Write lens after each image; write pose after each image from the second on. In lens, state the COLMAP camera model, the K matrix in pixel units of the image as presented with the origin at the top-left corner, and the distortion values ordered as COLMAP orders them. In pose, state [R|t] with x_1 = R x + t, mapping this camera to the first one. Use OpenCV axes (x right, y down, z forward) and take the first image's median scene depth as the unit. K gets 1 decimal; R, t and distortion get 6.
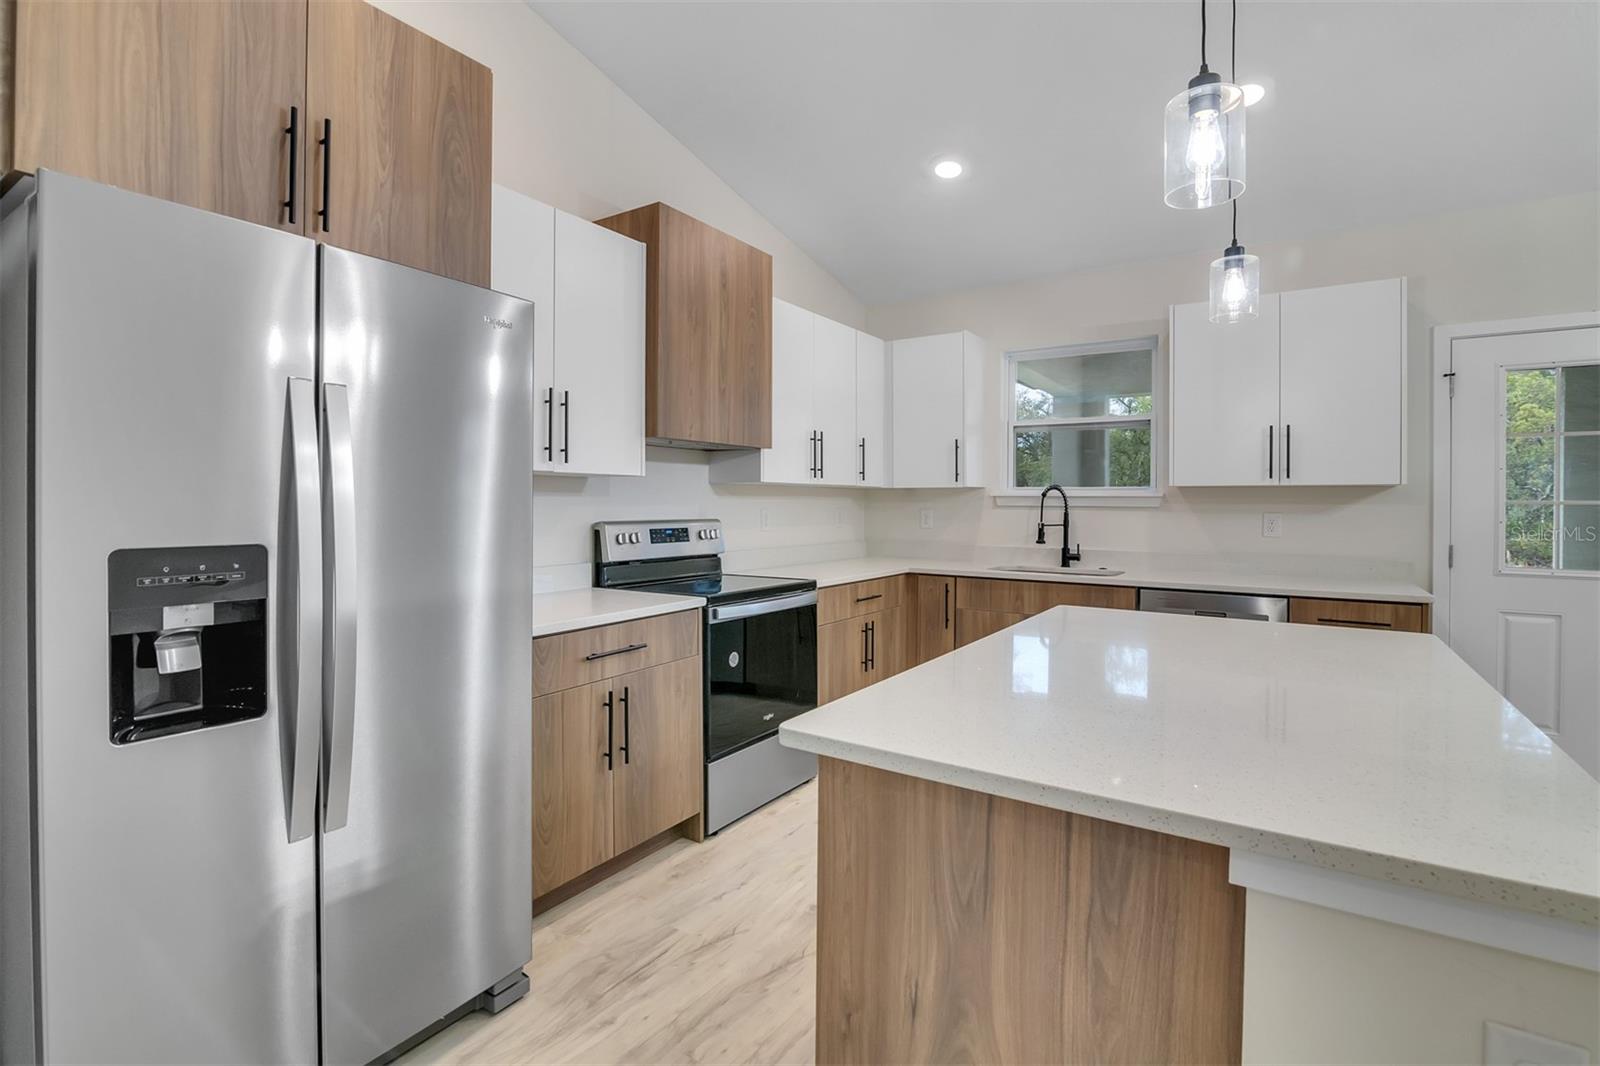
lens RADIAL K [[702.2, 0, 801.3], [0, 702.2, 512.6], [0, 0, 1]] dist [-0.016530, -0.000172]
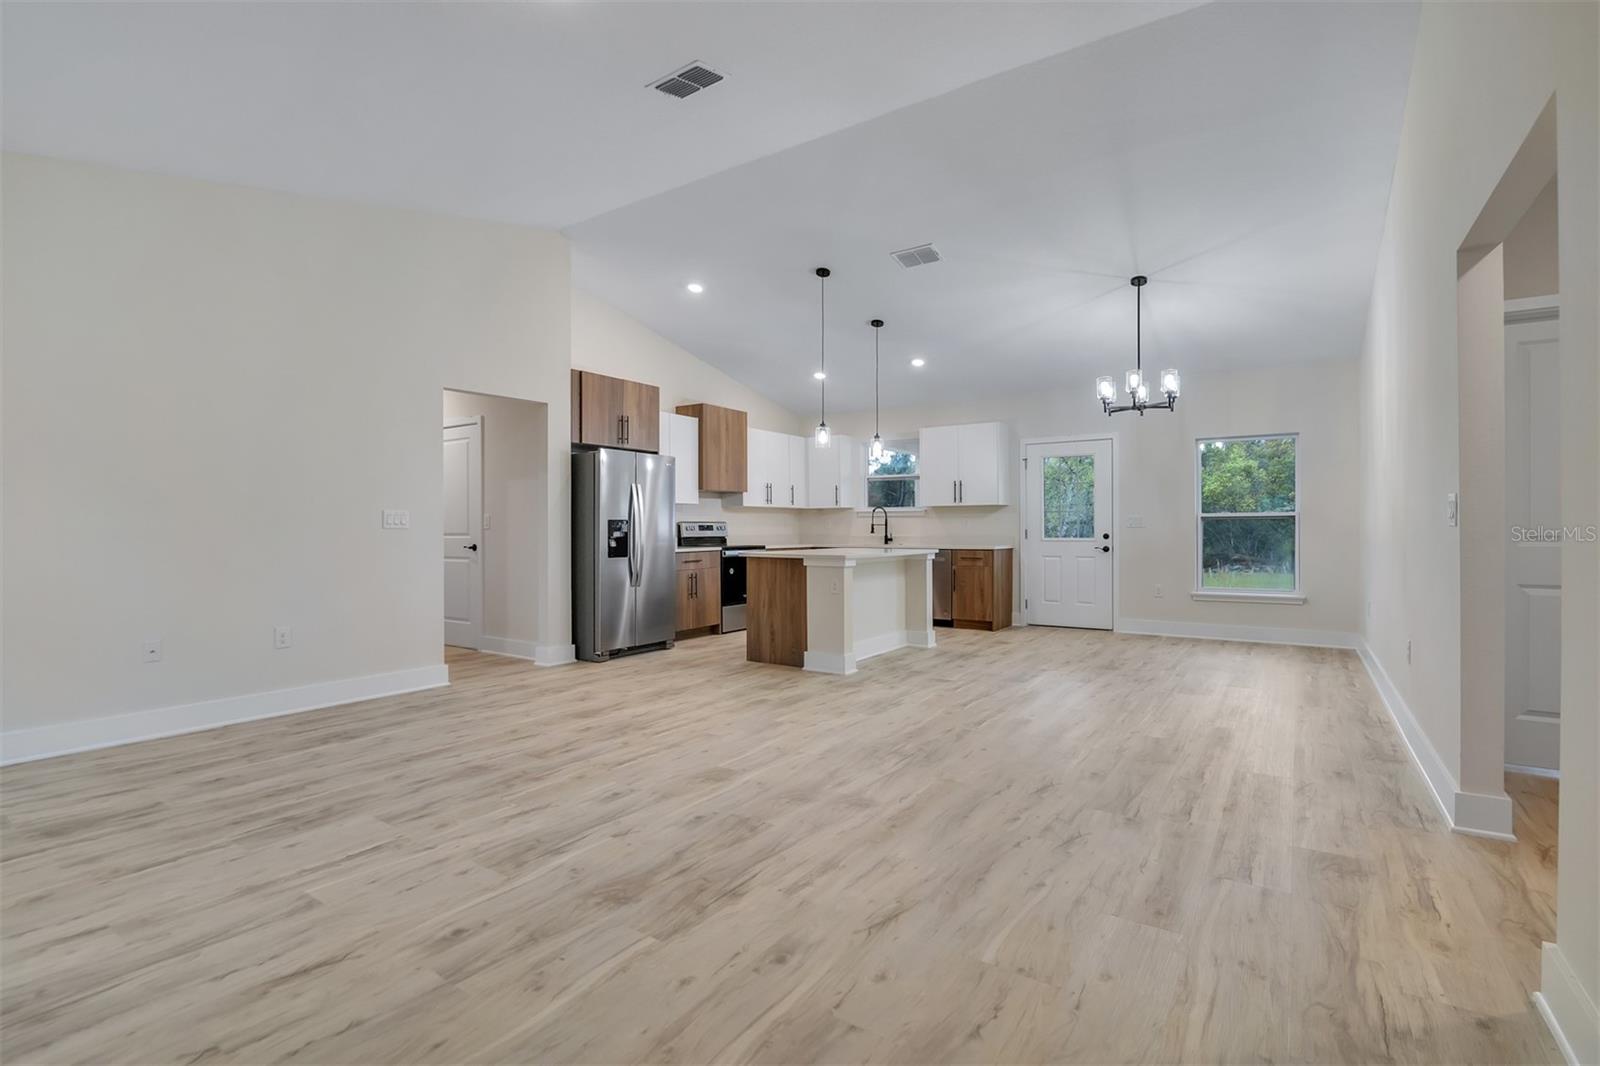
lens RADIAL K [[660.5, 0, 800.0], [0, 660.5, 533.0], [0, 0, 1]] dist [-0.000717, 0.000006]
pose [[0.999967, -0.008045, 0.001314, 0.153144], [0.008051, 0.999959, -0.004044, 0.068122], [-0.001281, 0.004054, 0.999991, -1.440593]]
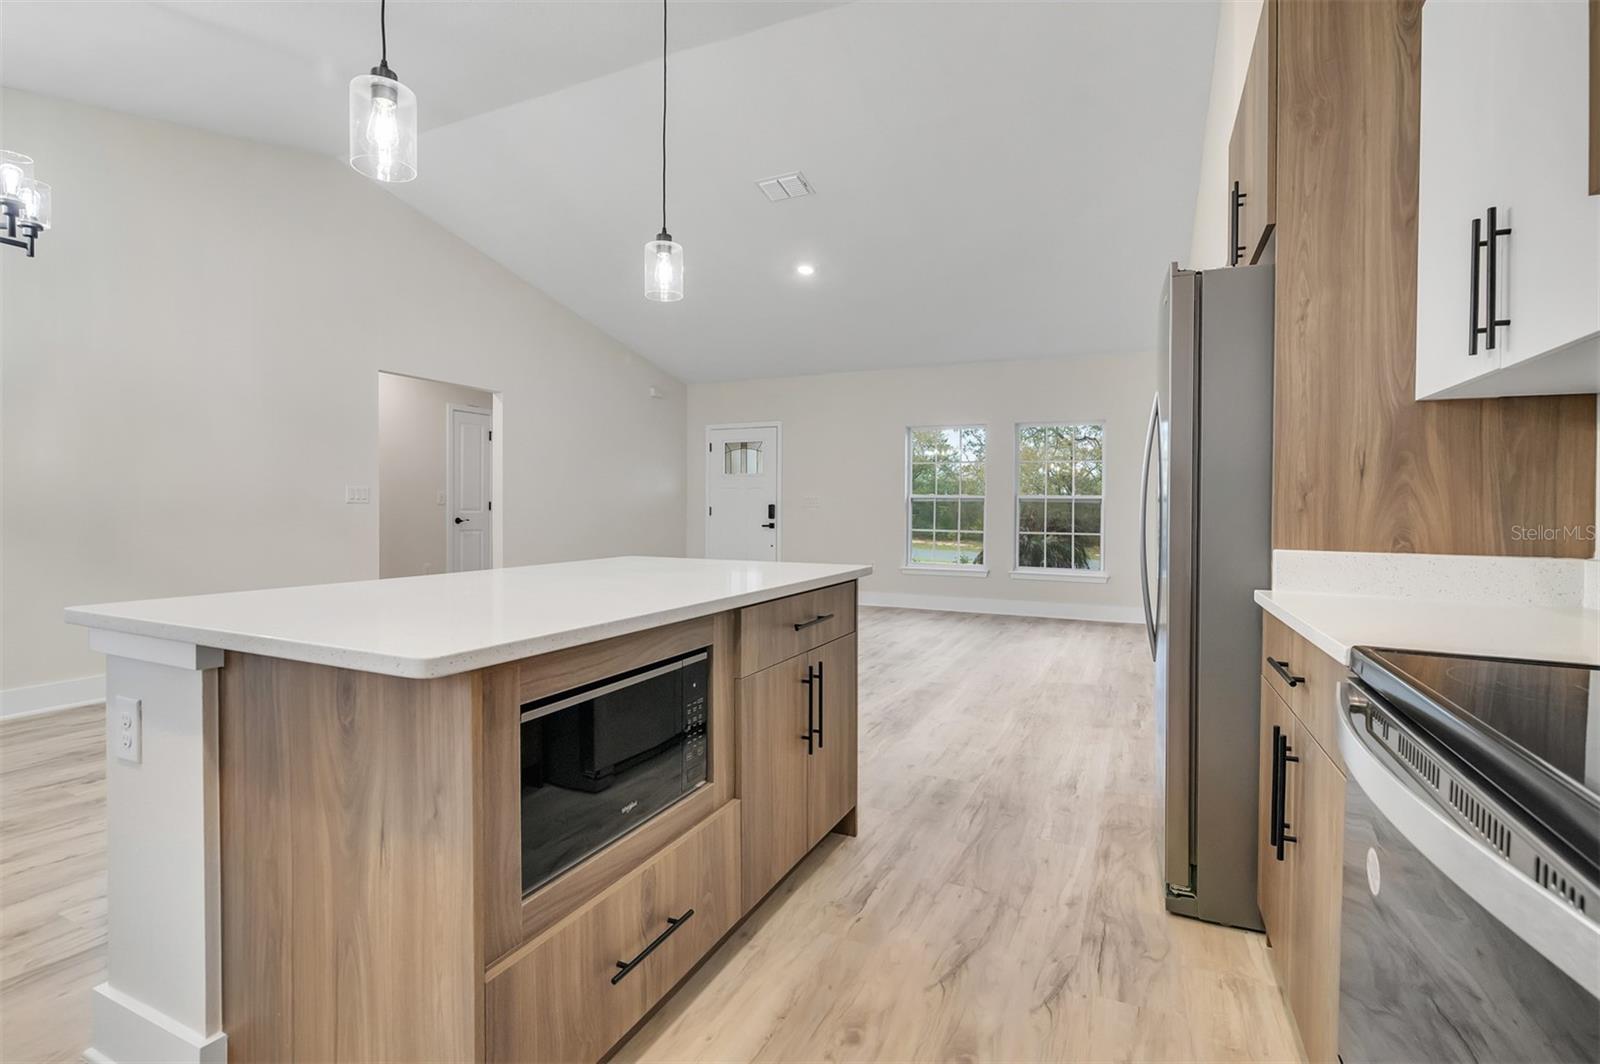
lens RADIAL K [[740.7, 0, 800.0], [0, 740.7, 532.0], [0, 0, 1]] dist [-0.012333, -0.000054]
pose [[-0.987301, -0.004138, -0.158809, 0.203527], [-0.010481, 0.999179, 0.039123, 0.042176], [0.158517, 0.040291, -0.986534, 1.186859]]
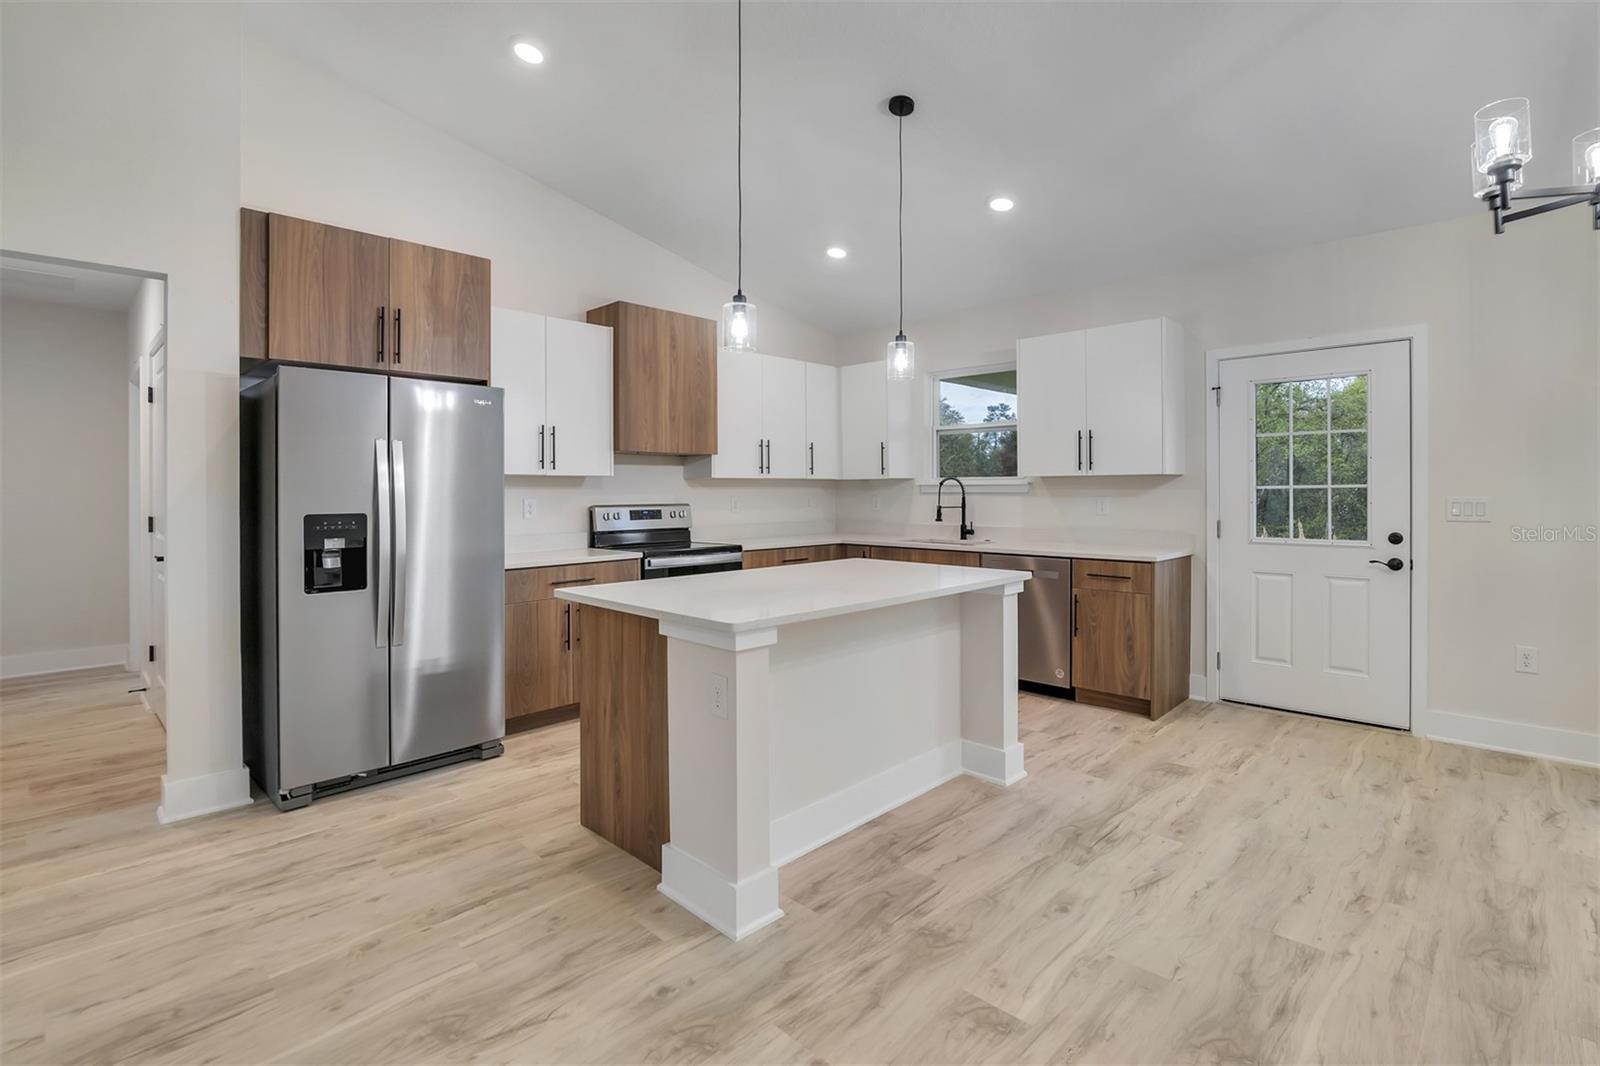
lens RADIAL K [[690.3, 0, 822.6], [0, 690.3, 497.6], [0, 0, 1]] dist [-0.016607, -0.000134]
pose [[0.987437, -0.007389, -0.157837, 0.449433], [0.006805, 0.999968, -0.004238, 0.005773], [0.157864, 0.003111, 0.987456, -0.414965]]
